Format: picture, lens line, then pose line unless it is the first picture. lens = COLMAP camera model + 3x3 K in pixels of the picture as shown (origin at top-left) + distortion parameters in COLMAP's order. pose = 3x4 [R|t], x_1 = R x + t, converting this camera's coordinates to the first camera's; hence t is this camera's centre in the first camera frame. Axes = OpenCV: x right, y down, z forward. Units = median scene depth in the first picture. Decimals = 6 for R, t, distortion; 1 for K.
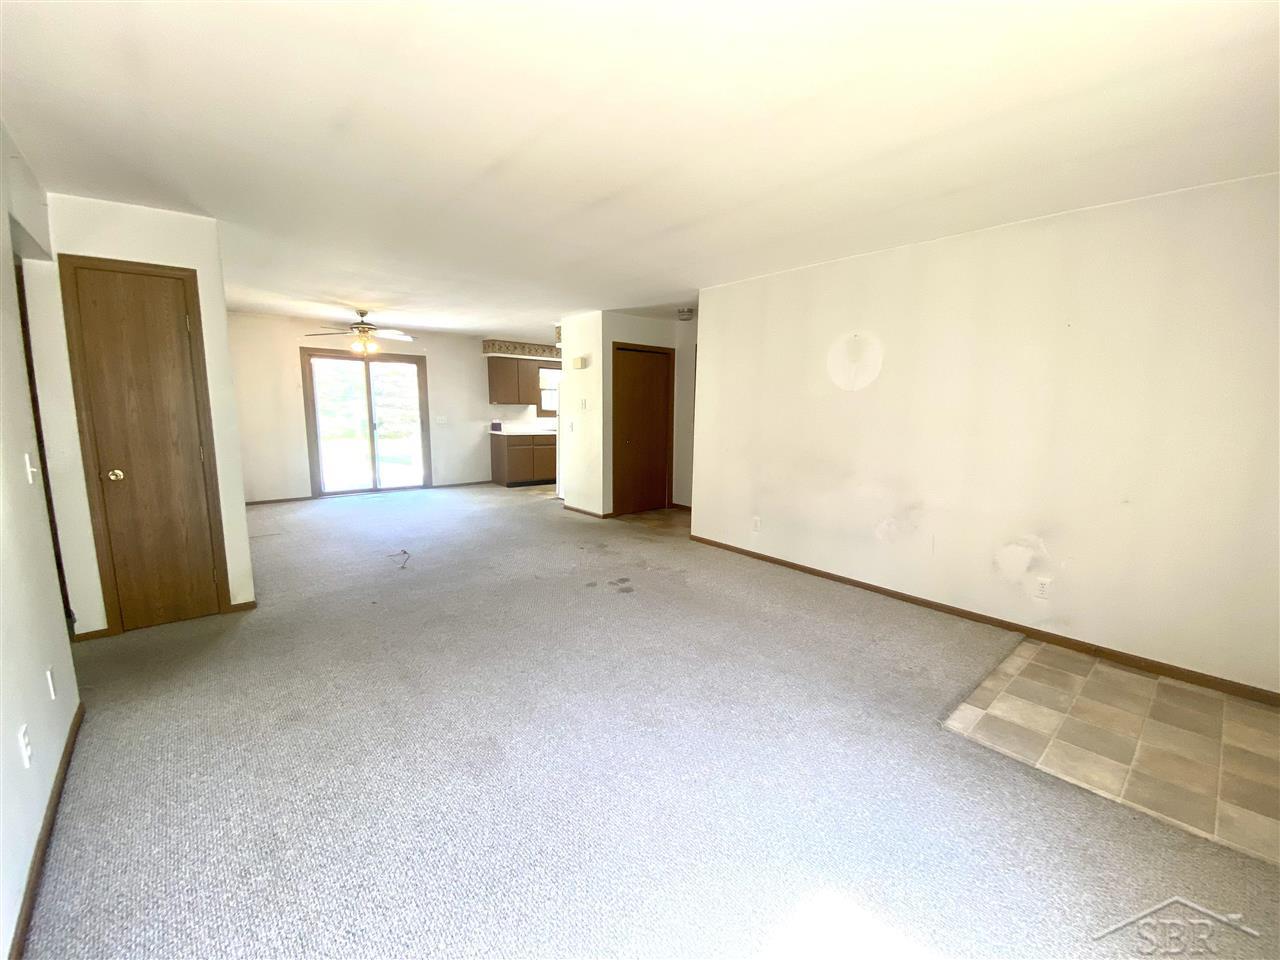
lens RADIAL K [[522.4, 0, 641.1], [0, 522.4, 478.4], [0, 0, 1]] dist [0.031786, 0.000048]
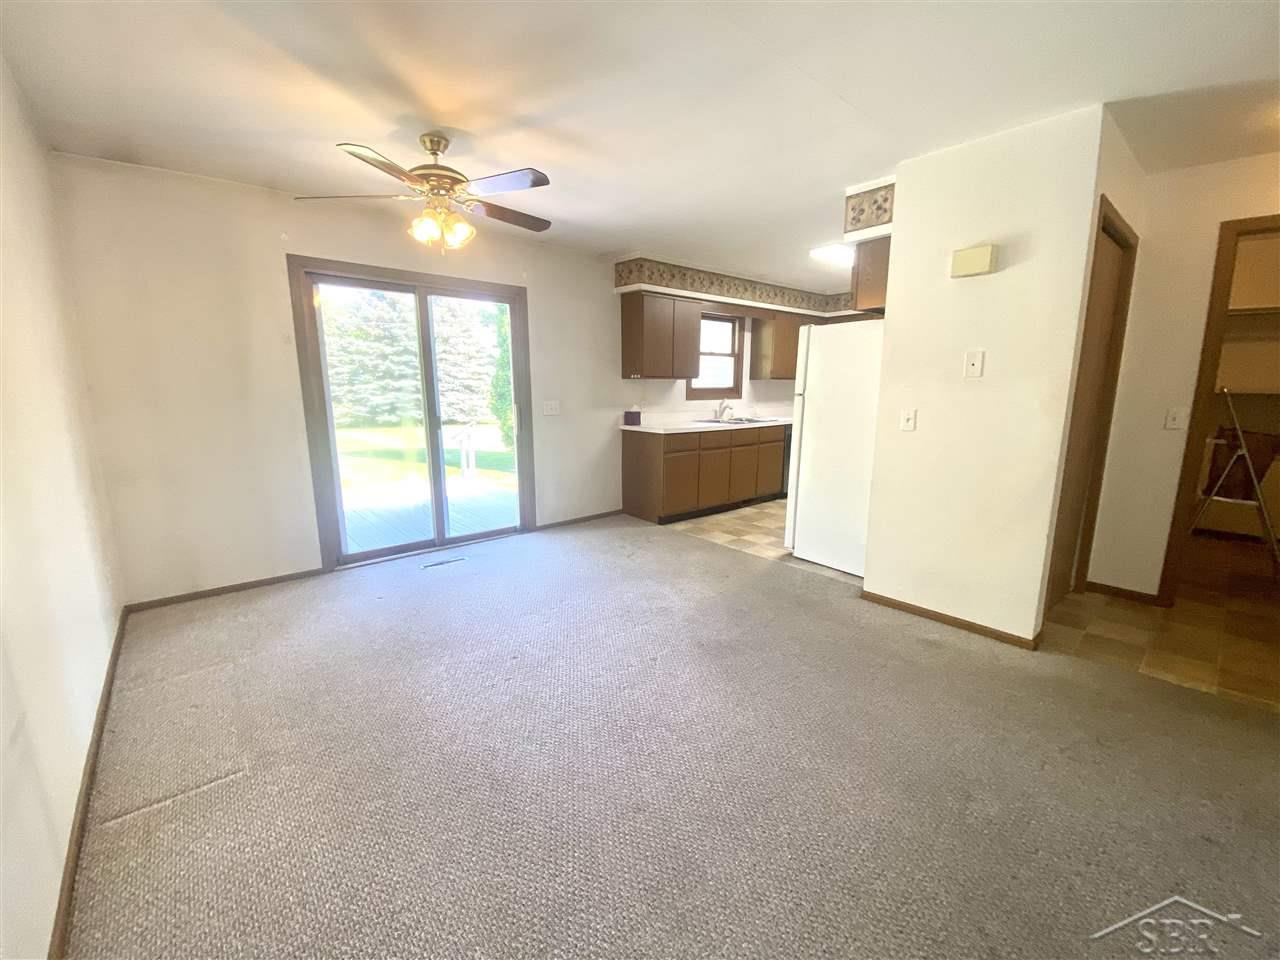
lens RADIAL K [[522.4, 0, 640.0], [0, 522.4, 479.3], [0, 0, 1]] dist [0.031786, 0.000048]
pose [[0.999871, -0.014303, -0.007261, -0.269180], [0.014555, 0.999249, 0.035914, -0.052334], [0.006742, -0.036015, 0.999329, 0.426766]]
